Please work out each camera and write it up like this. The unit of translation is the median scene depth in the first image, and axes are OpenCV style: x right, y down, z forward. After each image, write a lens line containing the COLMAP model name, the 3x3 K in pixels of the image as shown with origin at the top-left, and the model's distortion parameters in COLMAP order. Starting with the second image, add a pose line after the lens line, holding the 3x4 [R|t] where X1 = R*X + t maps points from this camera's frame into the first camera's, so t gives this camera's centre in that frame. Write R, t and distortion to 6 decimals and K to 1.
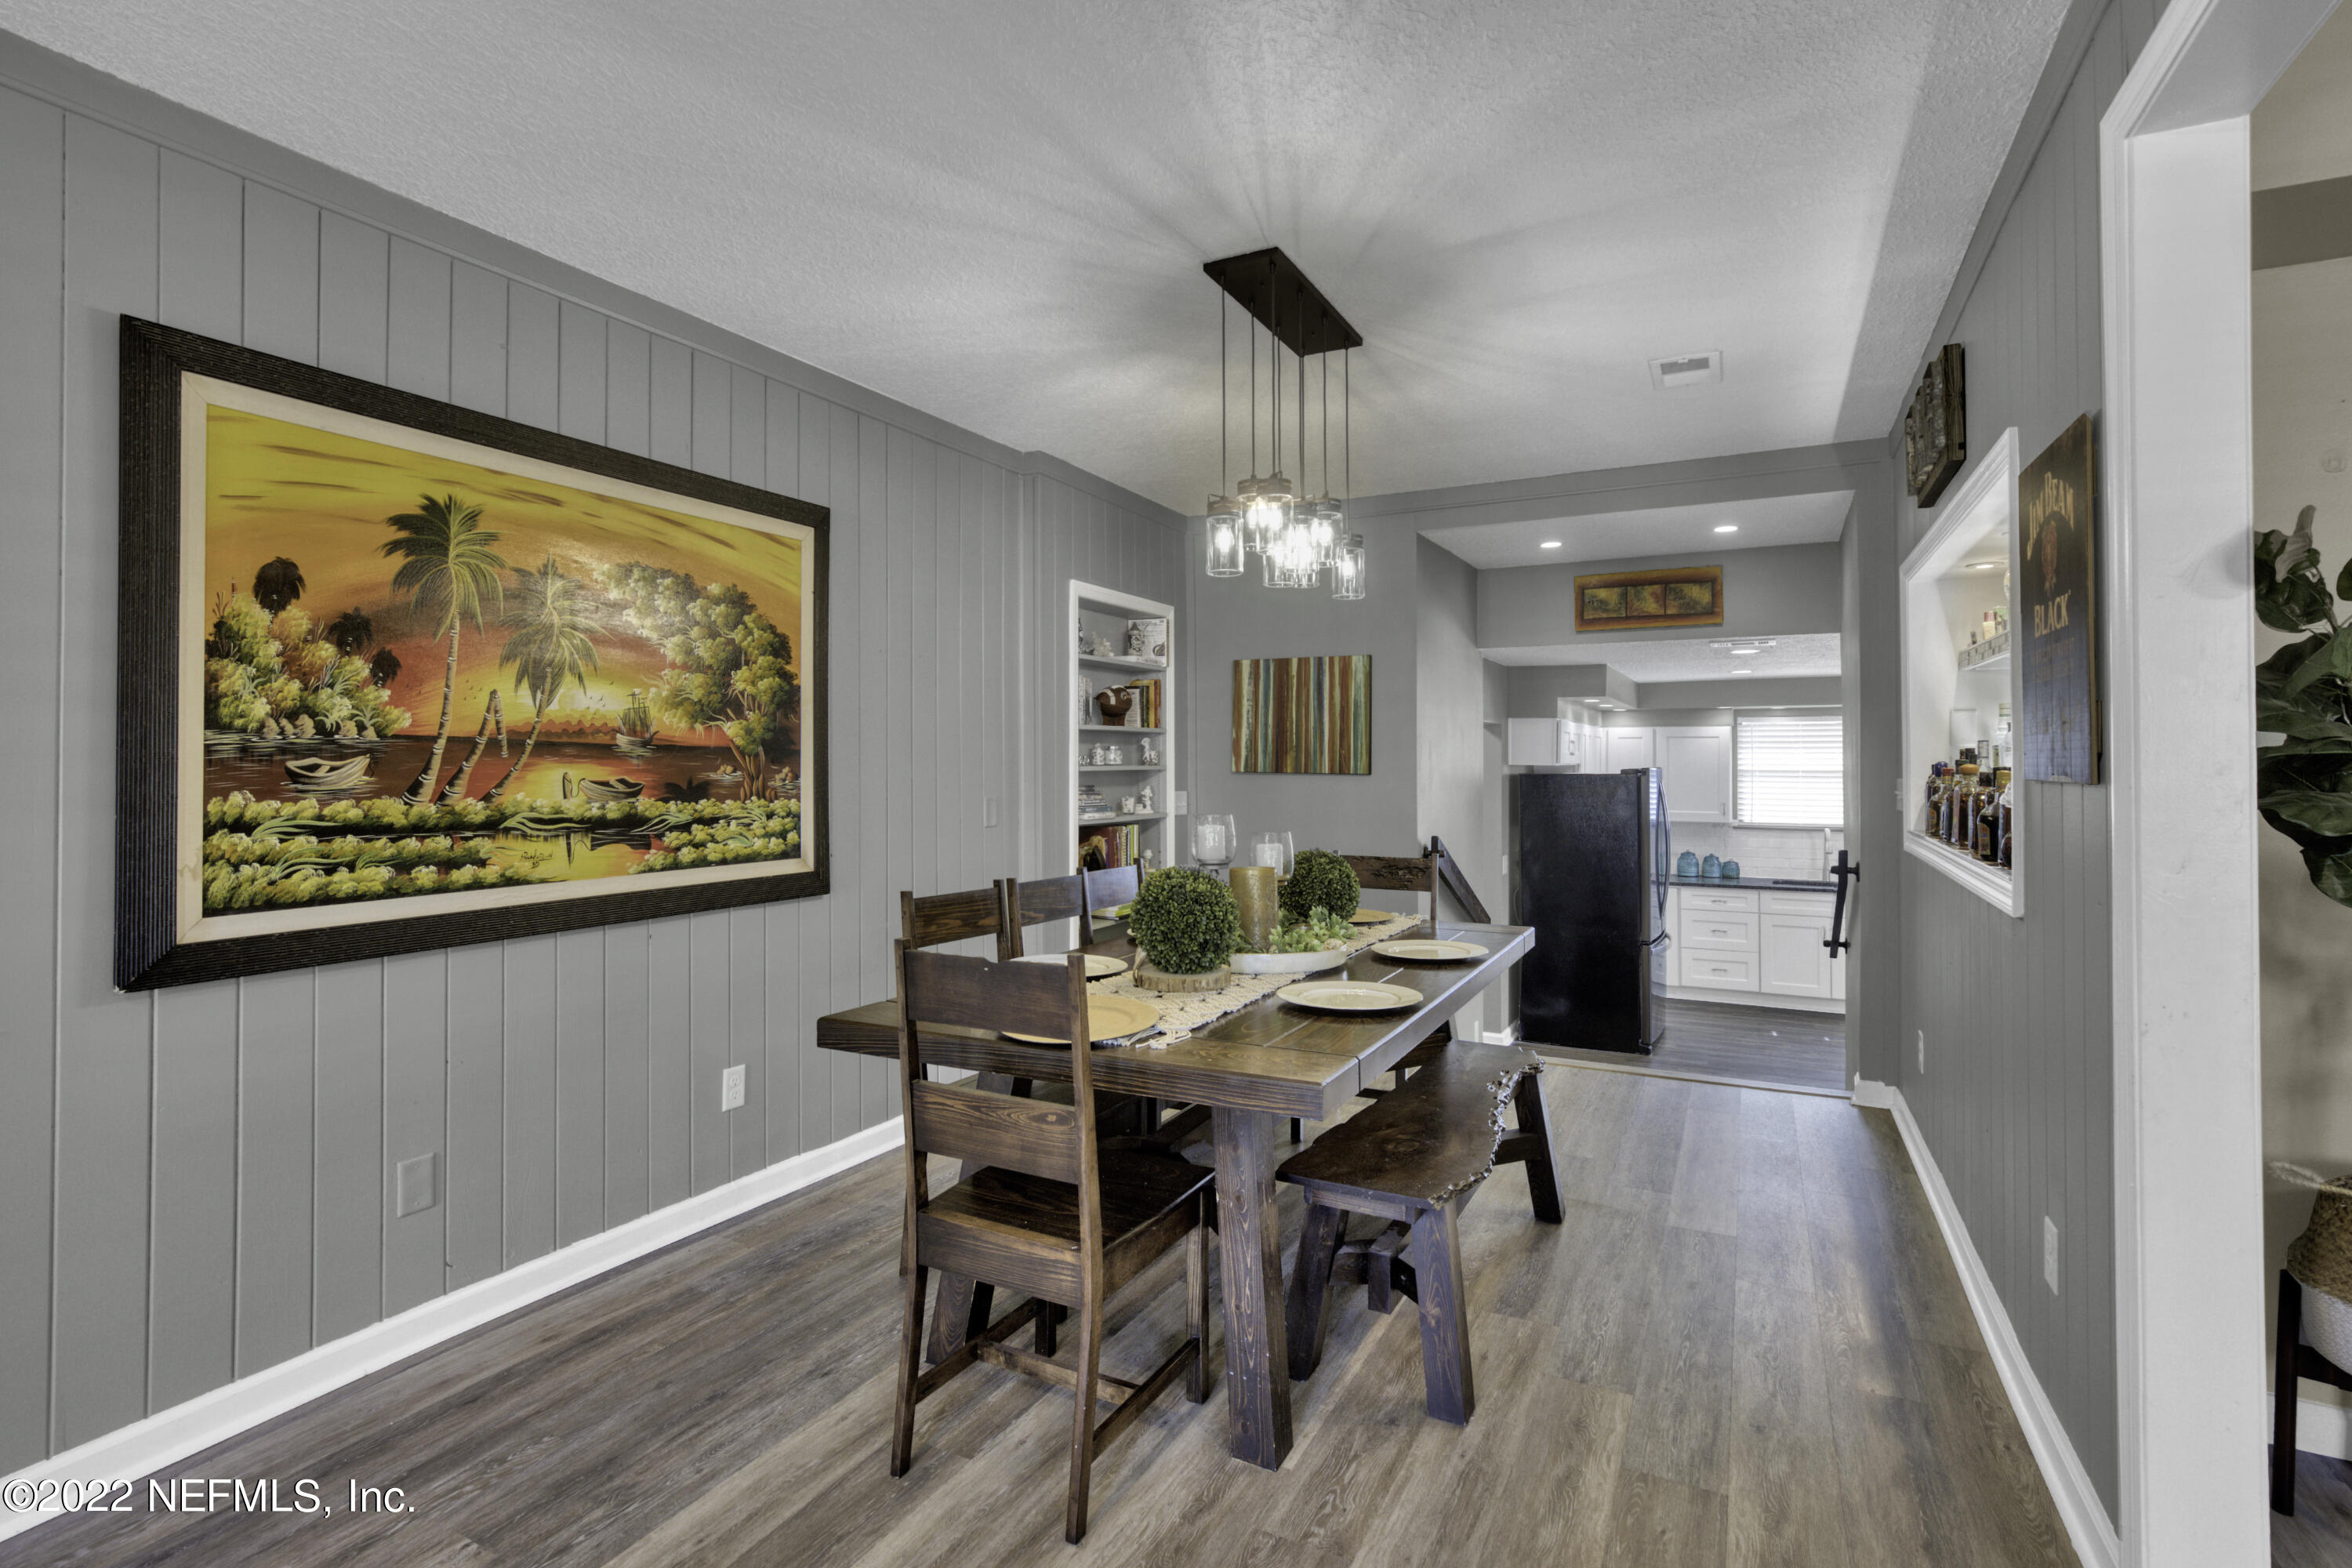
lens RADIAL K [[1086.4, 0, 1160.9], [0, 1086.4, 751.1], [0, 0, 1]] dist [-0.018089, -0.001367]
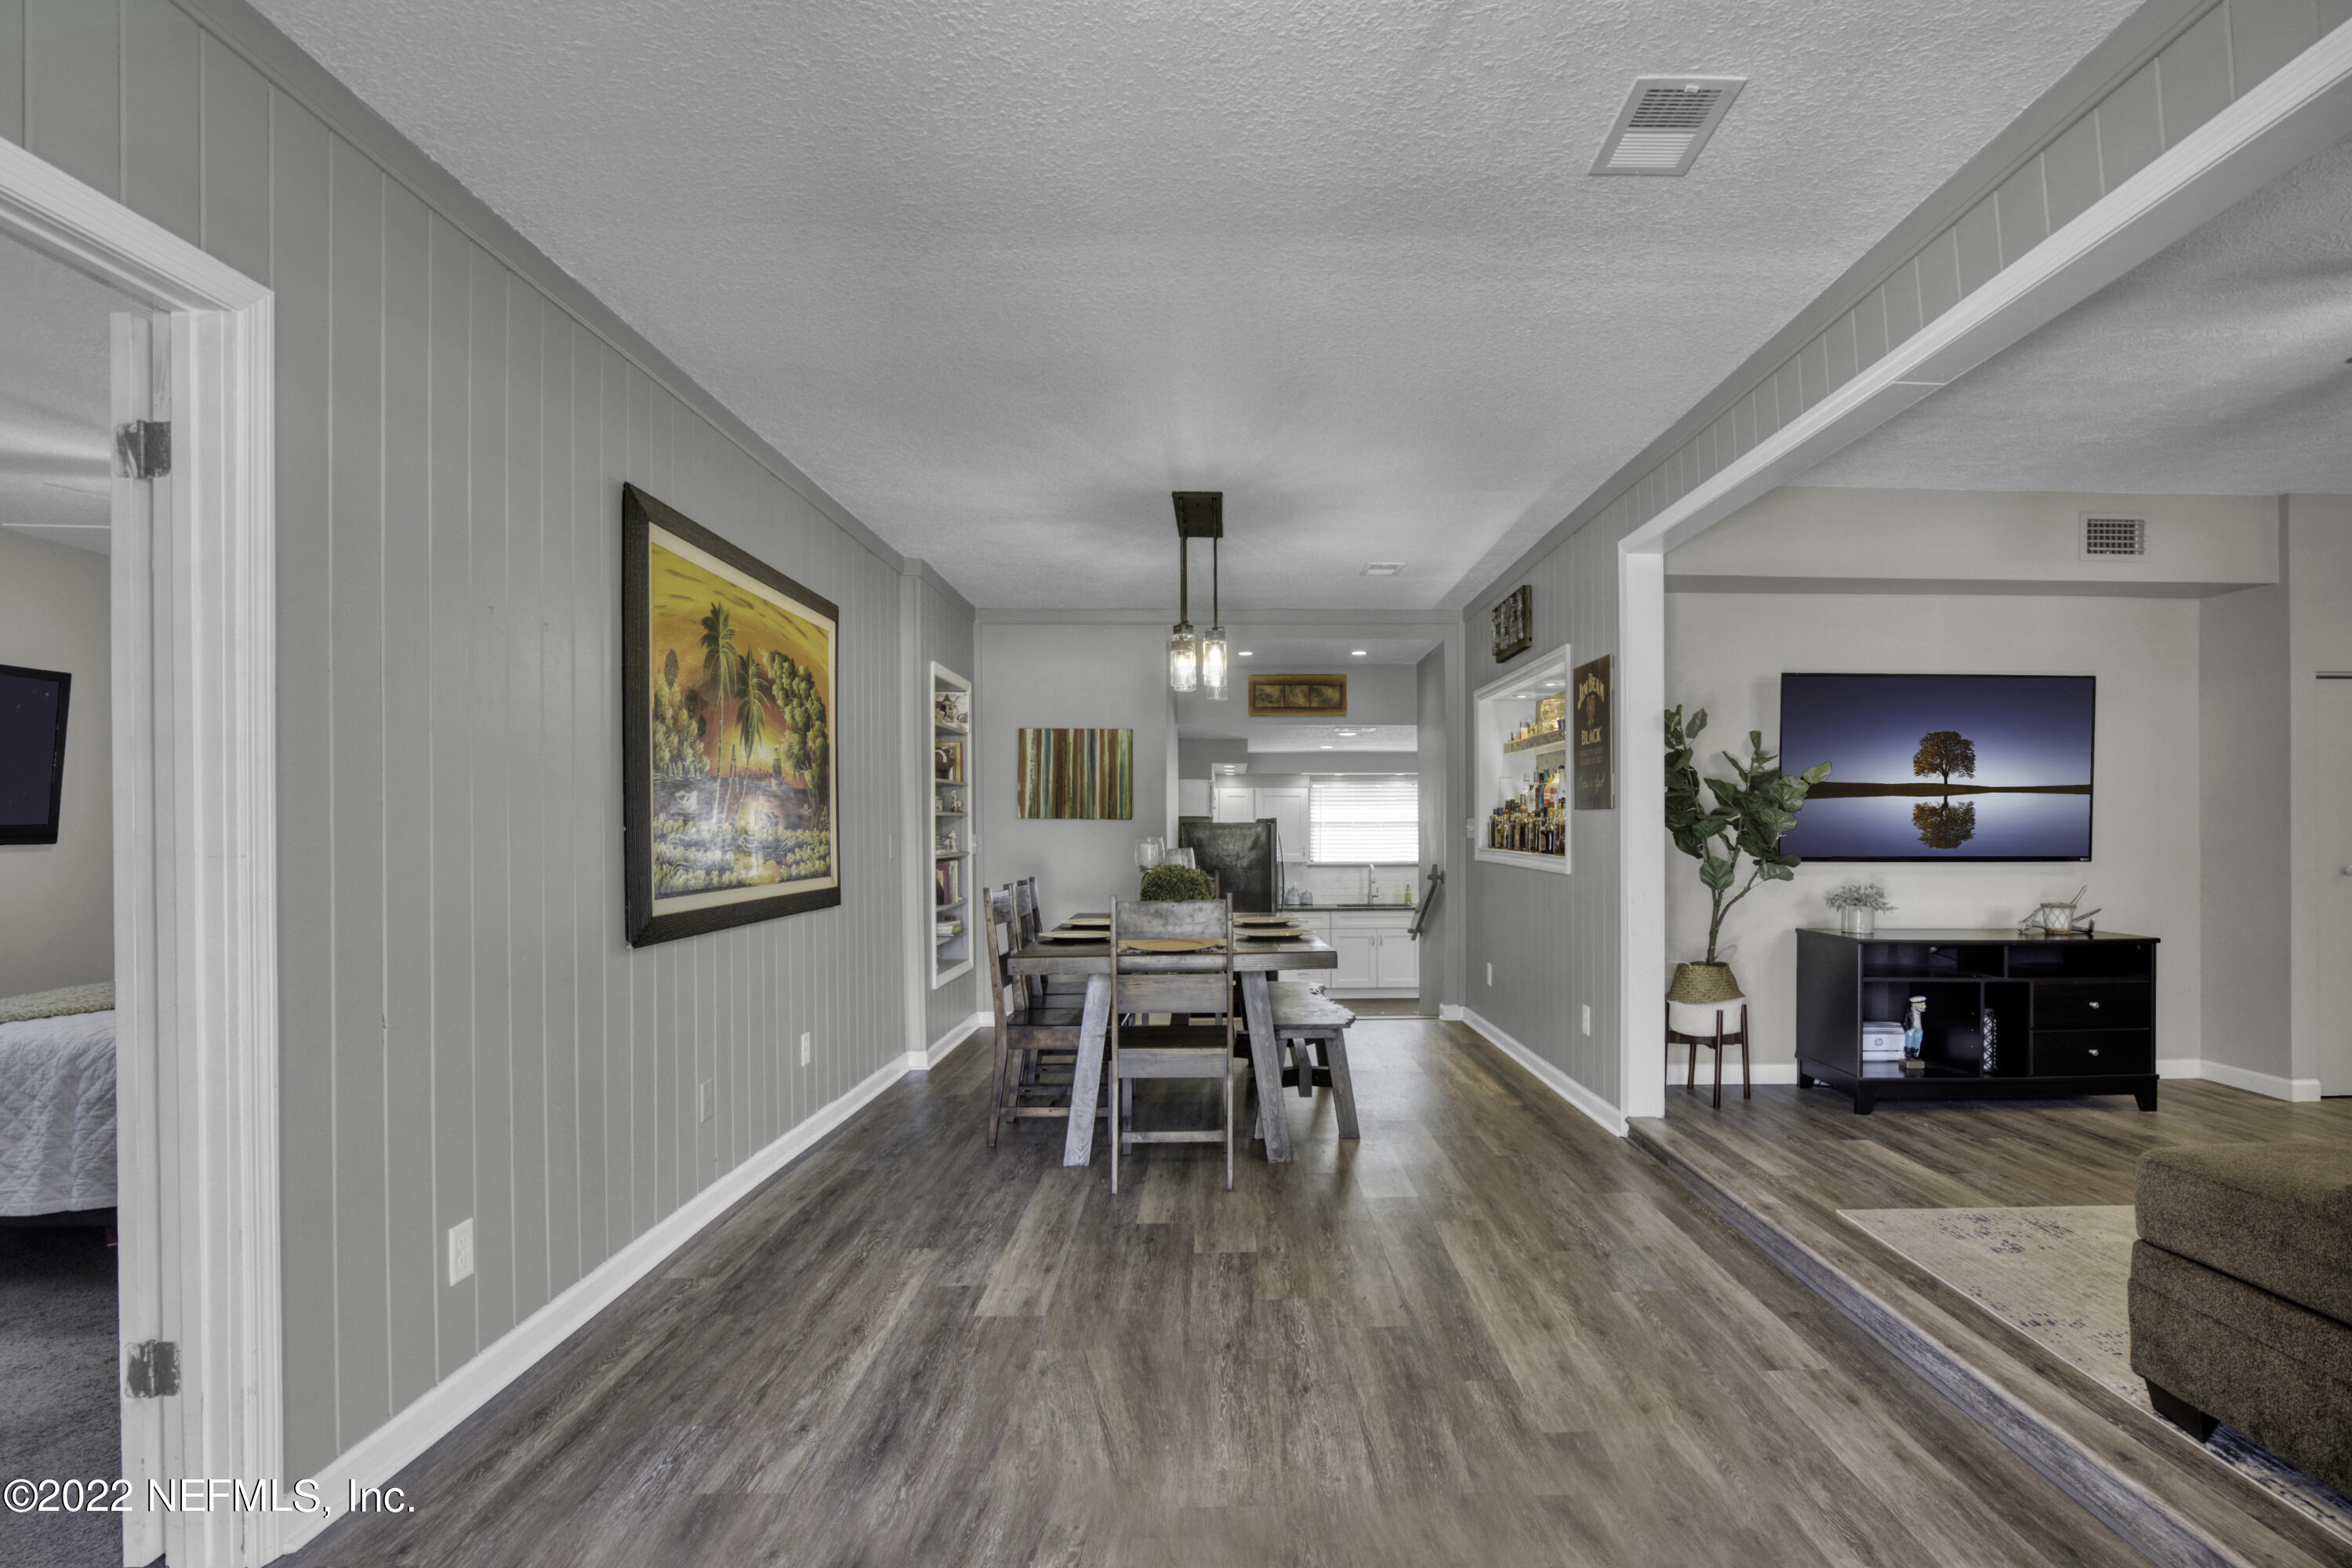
lens RADIAL K [[1086.4, 0, 1252.1], [0, 1086.4, 825.6], [0, 0, 1]] dist [-0.018089, -0.001367]
pose [[0.878179, -0.004292, 0.478313, -0.410709], [-0.001996, 0.999918, 0.012638, 0.016432], [-0.478329, -0.012053, 0.878098, -0.311406]]
